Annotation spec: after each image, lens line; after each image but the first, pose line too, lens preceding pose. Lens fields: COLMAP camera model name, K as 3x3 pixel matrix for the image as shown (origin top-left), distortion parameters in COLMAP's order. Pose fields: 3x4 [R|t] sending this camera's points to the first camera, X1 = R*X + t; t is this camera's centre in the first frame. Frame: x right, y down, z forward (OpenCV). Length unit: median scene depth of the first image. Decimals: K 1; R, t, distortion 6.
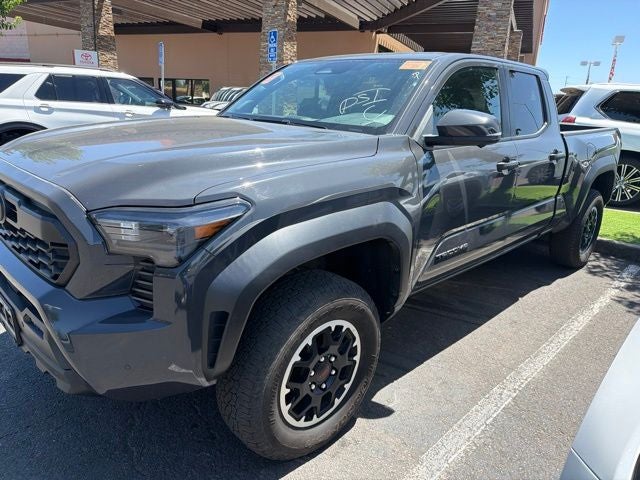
lens RADIAL K [[444.3, 0, 320.0], [0, 444.3, 240.0], [0, 0, 1]] dist [0.057548, -0.072674]
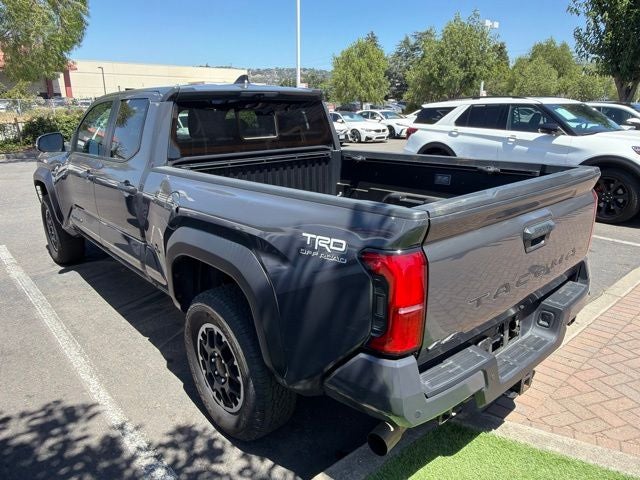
lens RADIAL K [[444.3, 0, 320.0], [0, 444.3, 240.0], [0, 0, 1]] dist [0.057548, -0.072674]
pose [[-0.053294, 0.247386, -0.967450, 0.853239], [-0.298799, 0.920487, 0.251837, -0.264487], [0.952827, 0.302495, 0.024862, 0.845430]]
